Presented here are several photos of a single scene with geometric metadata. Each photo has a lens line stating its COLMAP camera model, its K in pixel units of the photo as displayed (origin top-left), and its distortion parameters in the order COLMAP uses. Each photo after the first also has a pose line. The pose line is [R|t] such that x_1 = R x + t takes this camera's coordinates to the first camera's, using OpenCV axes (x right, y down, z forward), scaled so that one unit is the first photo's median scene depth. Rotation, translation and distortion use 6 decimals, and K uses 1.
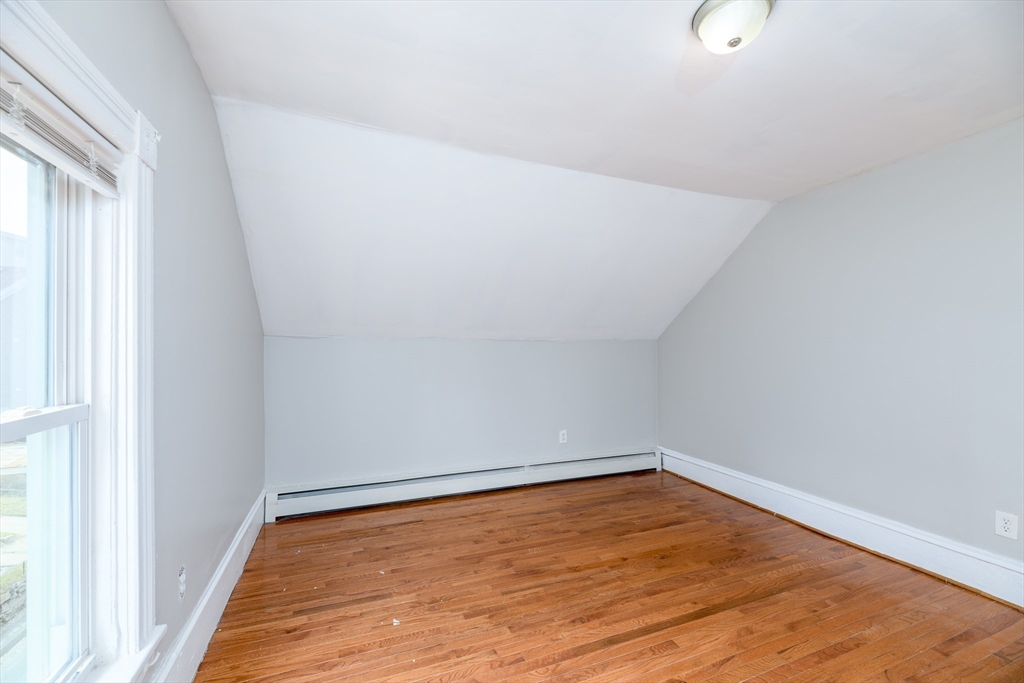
lens RADIAL K [[413.9, 0, 510.0], [0, 413.9, 344.9], [0, 0, 1]] dist [-0.003764, -0.000260]
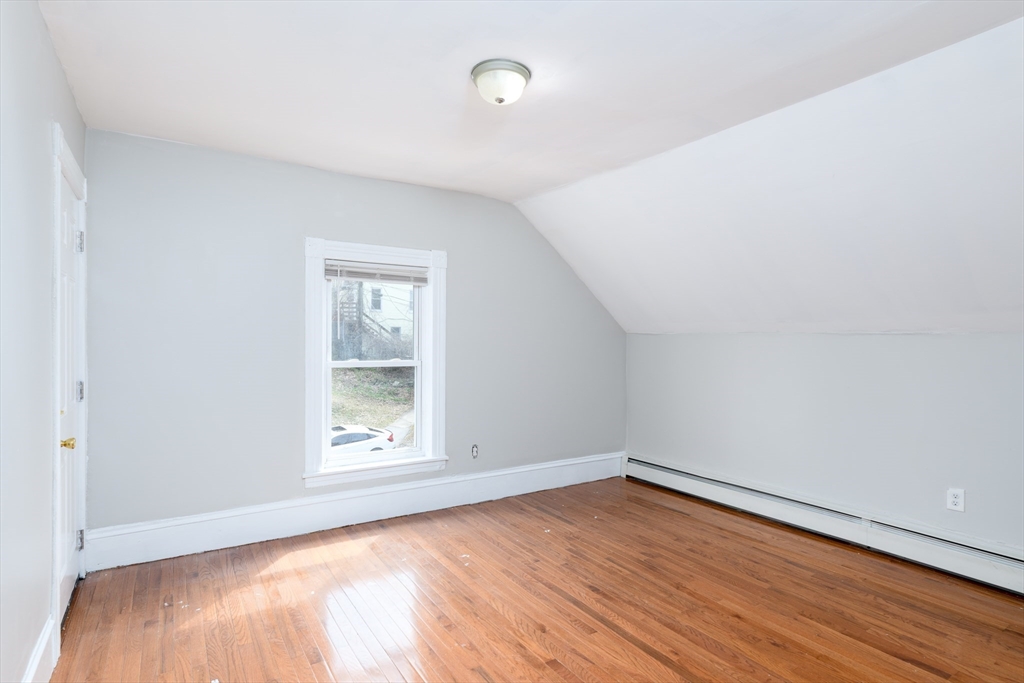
lens RADIAL K [[537.6, 0, 512.0], [0, 537.6, 341.5], [0, 0, 1]] dist [-0.000646, -0.000141]
pose [[0.193003, 0.000939, -0.981198, 1.090830], [-0.003477, 0.999994, 0.000273, 0.004855], [0.981192, 0.003359, 0.193005, 0.360448]]
